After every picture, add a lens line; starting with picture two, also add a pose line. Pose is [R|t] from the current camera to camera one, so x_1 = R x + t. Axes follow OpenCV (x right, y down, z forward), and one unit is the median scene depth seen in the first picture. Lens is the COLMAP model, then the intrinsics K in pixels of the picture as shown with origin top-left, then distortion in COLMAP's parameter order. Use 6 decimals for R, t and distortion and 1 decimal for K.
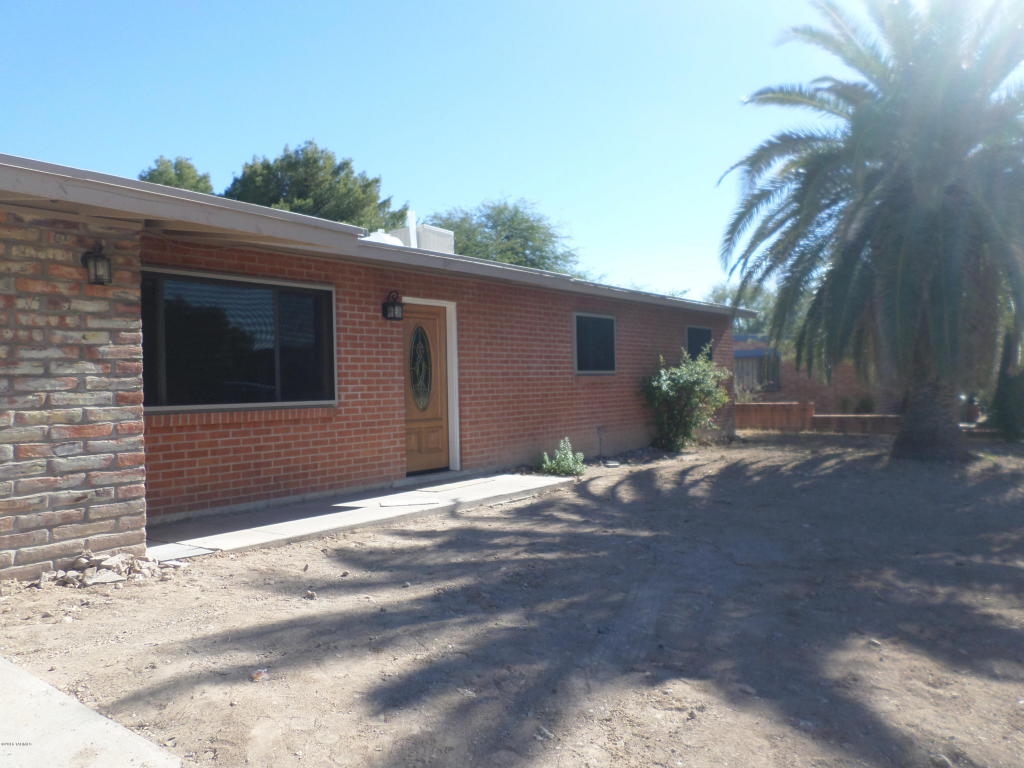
lens RADIAL K [[775.2, 0, 512.0], [0, 775.2, 384.0], [0, 0, 1]] dist [-0.012029, -0.004824]
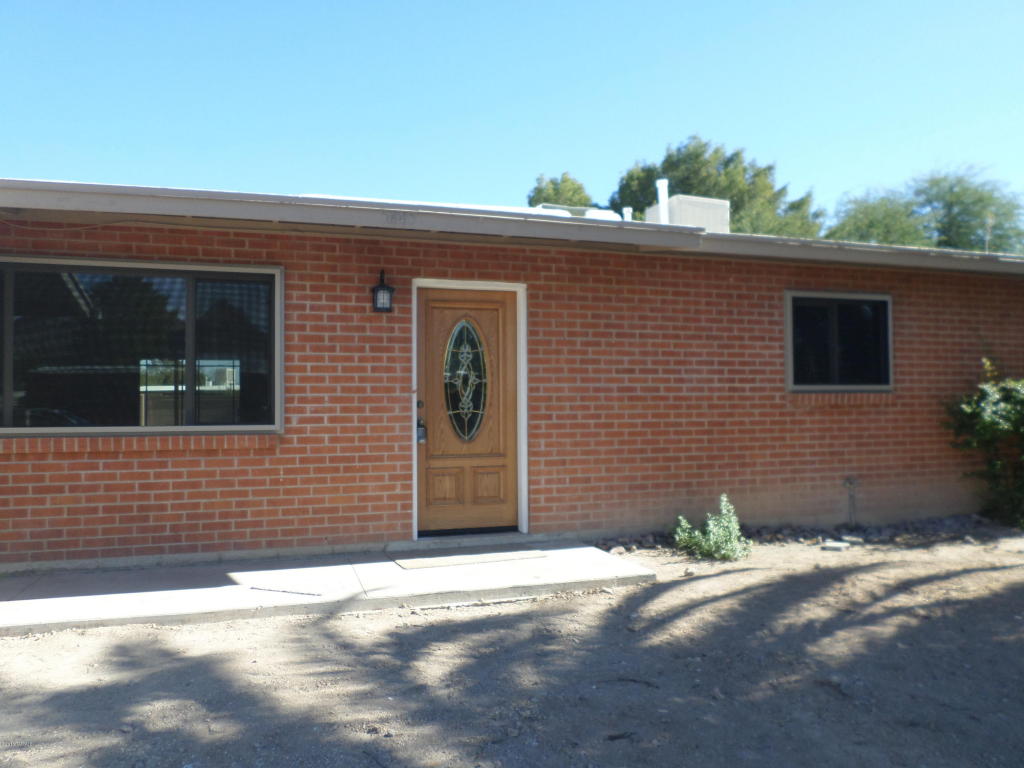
lens RADIAL K [[775.2, 0, 512.0], [0, 775.2, 384.0], [0, 0, 1]] dist [-0.012029, -0.004824]
pose [[0.825538, 0.002476, -0.564341, 0.338238], [-0.012114, 0.999838, -0.013333, -0.009615], [0.564216, 0.017844, 0.825434, 0.493305]]
